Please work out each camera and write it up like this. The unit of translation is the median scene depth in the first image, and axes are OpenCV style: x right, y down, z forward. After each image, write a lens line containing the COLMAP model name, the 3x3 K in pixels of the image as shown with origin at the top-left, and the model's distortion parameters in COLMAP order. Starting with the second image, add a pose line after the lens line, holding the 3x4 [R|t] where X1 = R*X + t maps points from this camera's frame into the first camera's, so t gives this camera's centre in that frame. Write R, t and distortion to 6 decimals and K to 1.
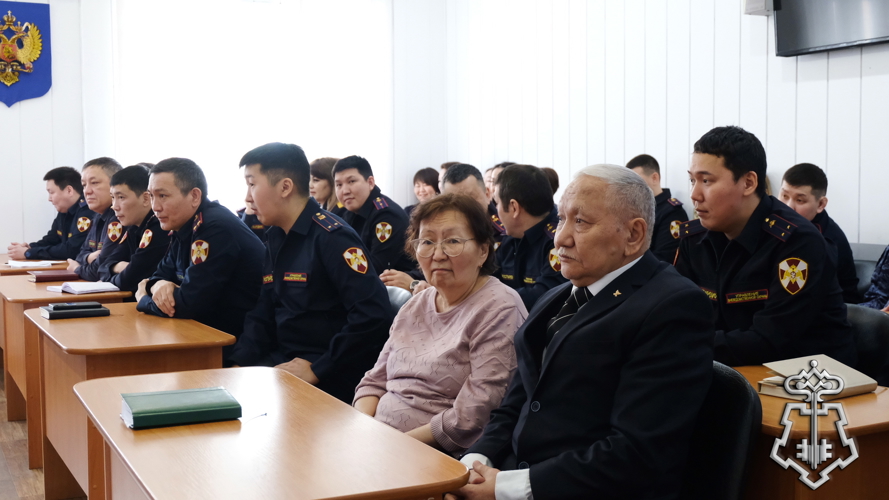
lens RADIAL K [[1136.2, 0, 445.8], [0, 1136.2, 247.2], [0, 0, 1]] dist [0.007100, 0.000000]
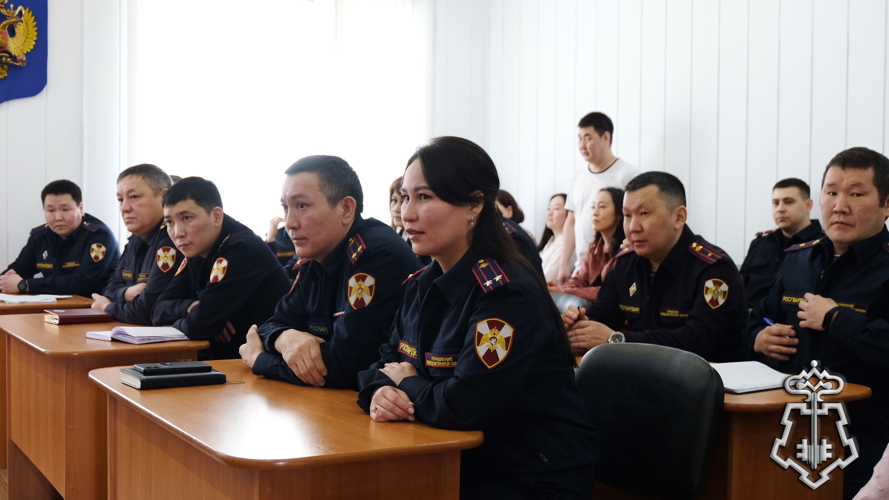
lens RADIAL K [[1136.2, 0, 443.0], [0, 1136.2, 253.0], [0, 0, 1]] dist [0.007100, 0.000000]
pose [[0.998341, 0.019047, 0.054337, -0.146116], [-0.017536, 0.999450, -0.028145, 0.000056], [-0.054844, 0.027145, 0.998126, 0.229278]]
